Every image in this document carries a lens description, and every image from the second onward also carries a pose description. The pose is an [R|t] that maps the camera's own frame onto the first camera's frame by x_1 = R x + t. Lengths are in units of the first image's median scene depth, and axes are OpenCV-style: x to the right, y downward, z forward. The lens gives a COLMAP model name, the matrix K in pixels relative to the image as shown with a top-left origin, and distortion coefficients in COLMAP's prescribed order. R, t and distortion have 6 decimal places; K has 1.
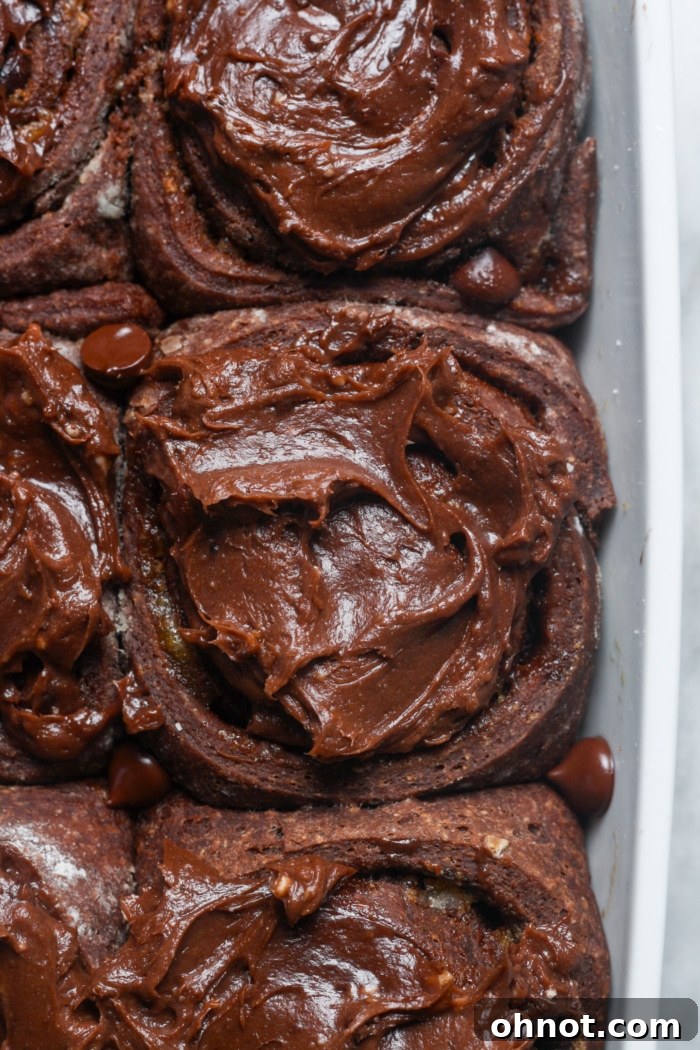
lens RADIAL K [[2795.6, 0, 351.7], [0, 2795.6, 525.8], [0, 0, 1]] dist [-0.148701, 0.000000]
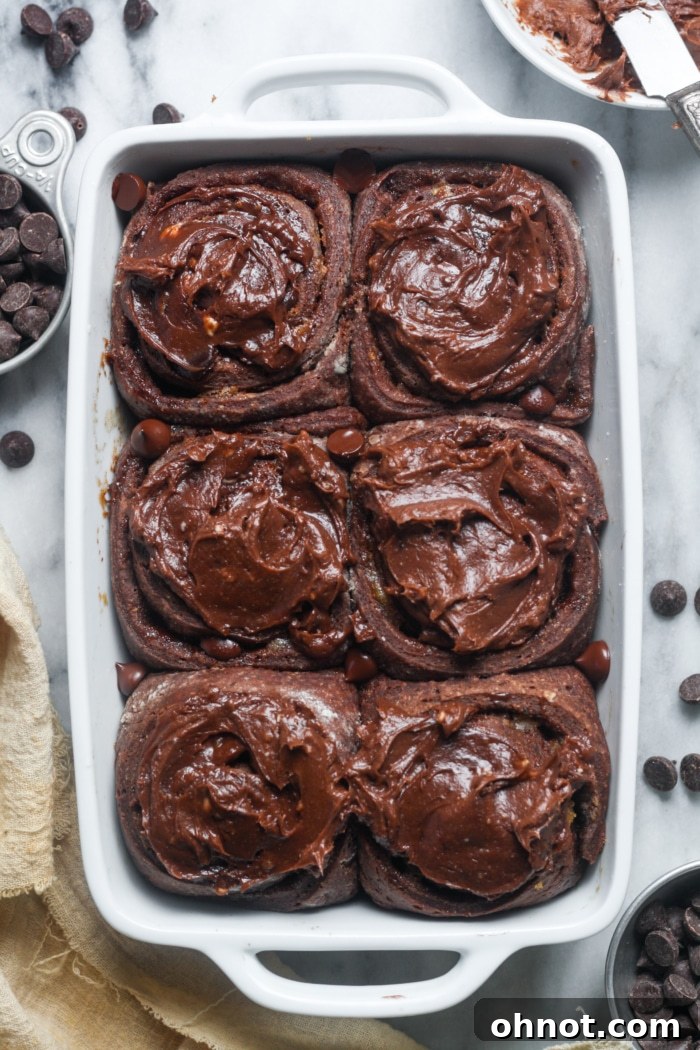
lens RADIAL K [[2795.6, 0, 349.9], [0, 2795.6, 520.8], [0, 0, 1]] dist [-0.148701, 0.000000]
pose [[0.999801, -0.019791, -0.002626, -0.078773], [0.019793, 0.999804, 0.000811, -0.011259], [0.002610, -0.000863, 0.999996, -0.931794]]
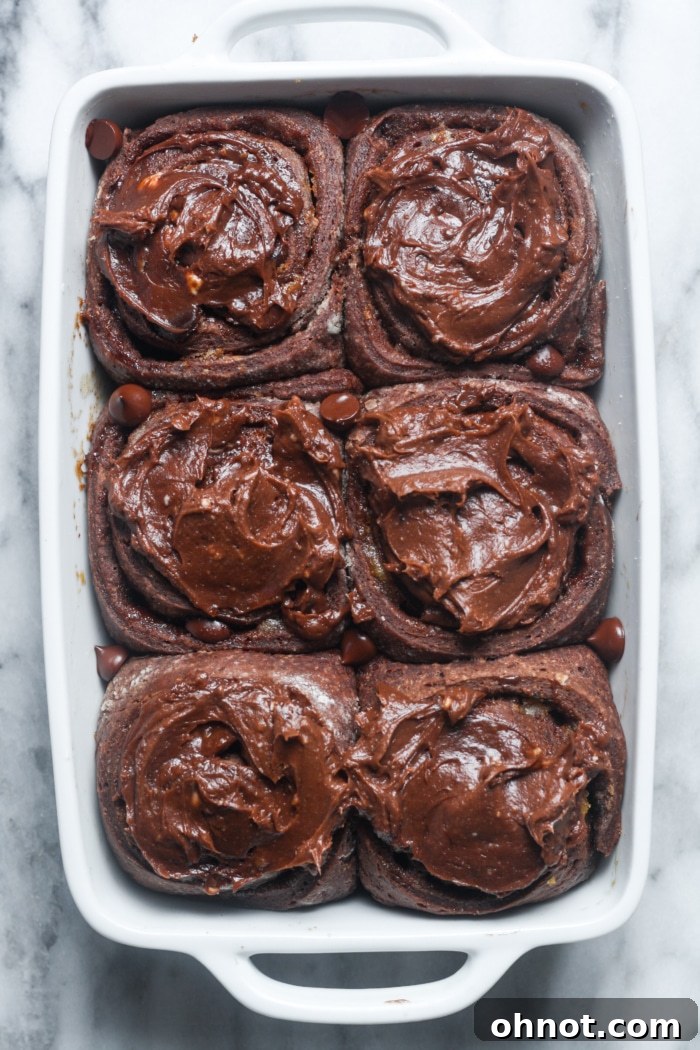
lens RADIAL K [[2795.6, 0, 349.2], [0, 2795.6, 529.0], [0, 0, 1]] dist [-0.148701, 0.000000]
pose [[0.999432, -0.028558, 0.017888, -0.114606], [0.027973, 0.999092, 0.032123, -0.043980], [-0.018789, -0.031605, 0.999324, -0.797059]]
